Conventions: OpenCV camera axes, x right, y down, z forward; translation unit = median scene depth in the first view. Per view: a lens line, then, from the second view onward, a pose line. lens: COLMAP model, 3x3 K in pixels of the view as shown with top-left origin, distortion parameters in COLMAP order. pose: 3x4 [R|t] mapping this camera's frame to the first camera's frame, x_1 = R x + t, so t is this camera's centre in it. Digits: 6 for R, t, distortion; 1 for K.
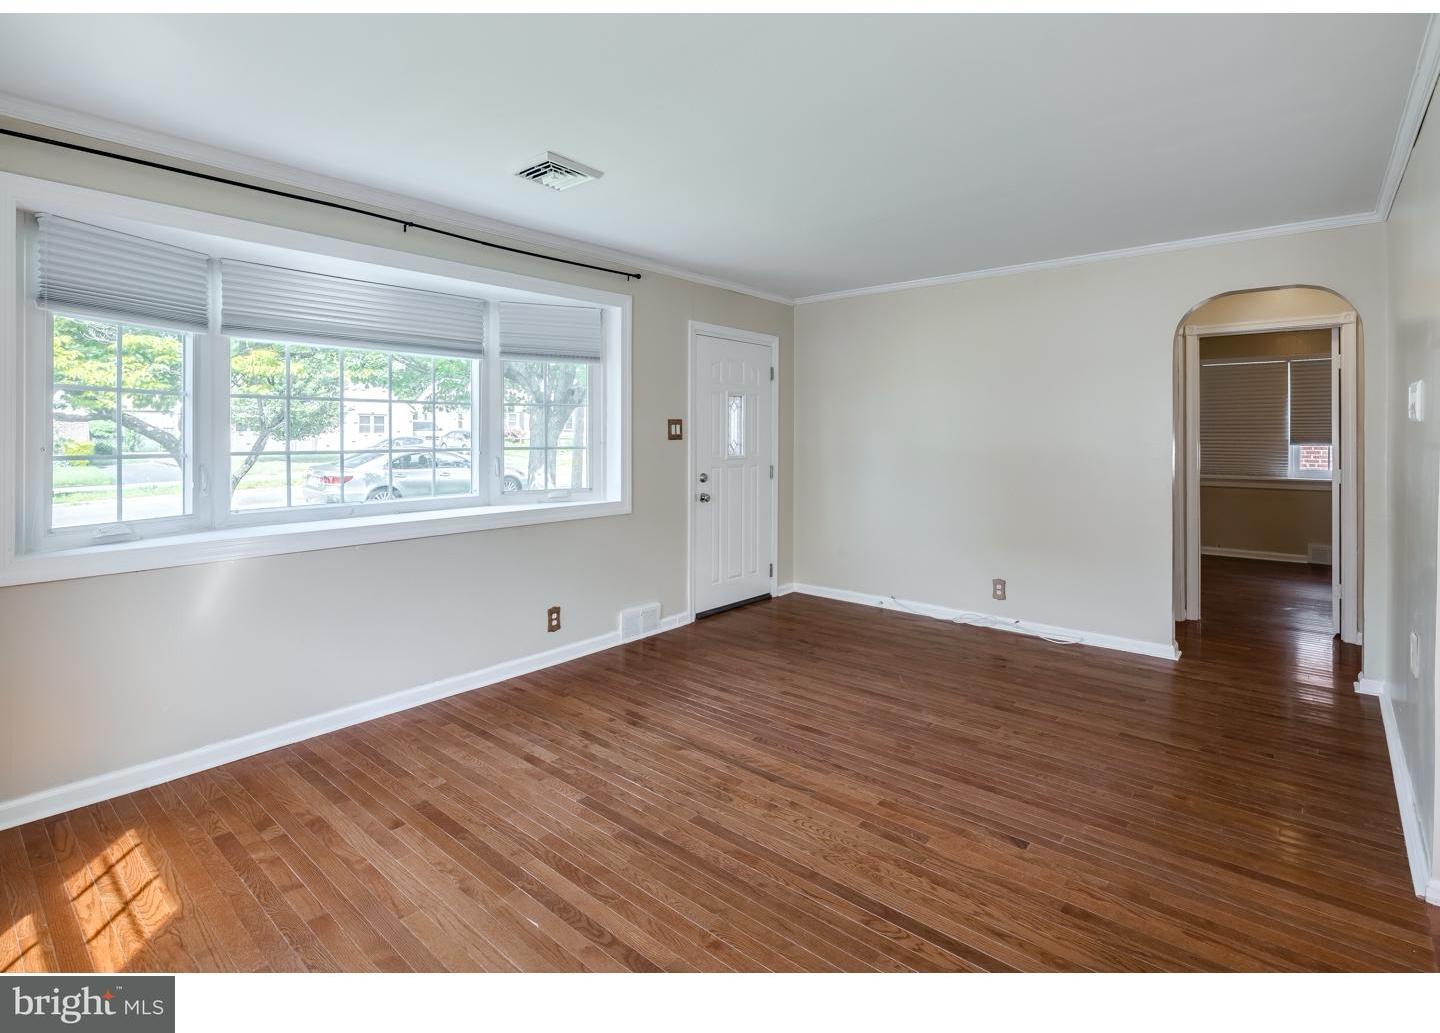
lens RADIAL K [[694.9, 0, 728.1], [0, 694.9, 440.7], [0, 0, 1]] dist [0.007549, -0.005175]
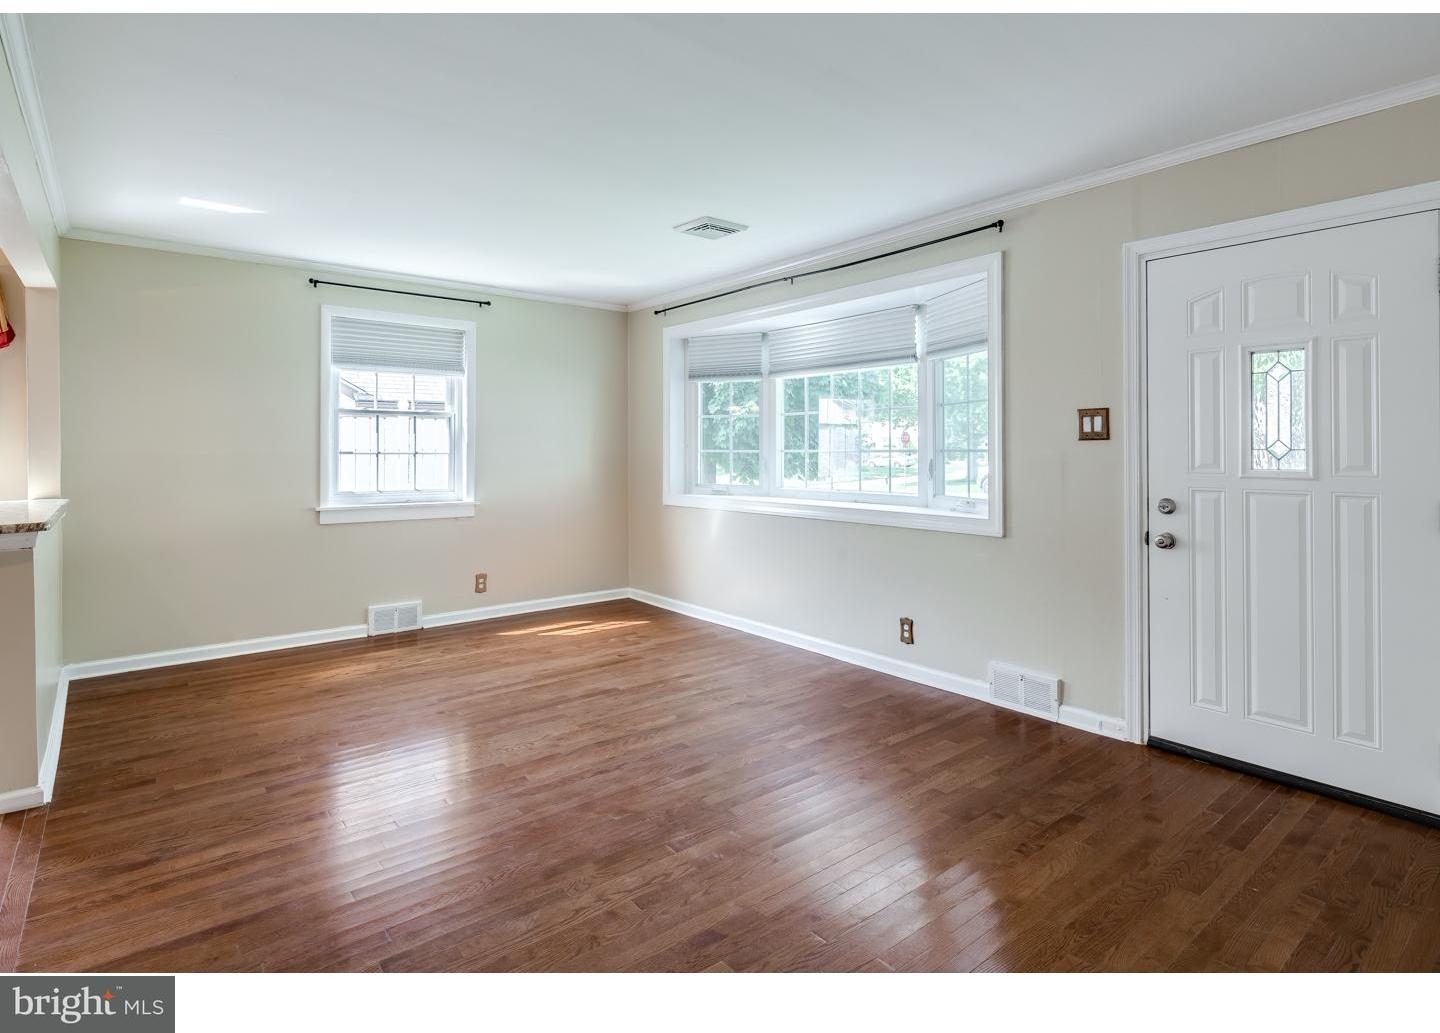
lens RADIAL K [[703.4, 0, 668.5], [0, 703.4, 448.5], [0, 0, 1]] dist [0.003738, -0.003548]
pose [[-0.196574, 0.003914, -0.980481, 0.695284], [-0.005619, 0.999971, 0.005118, 0.005703], [0.980473, 0.006515, -0.196546, 0.806062]]
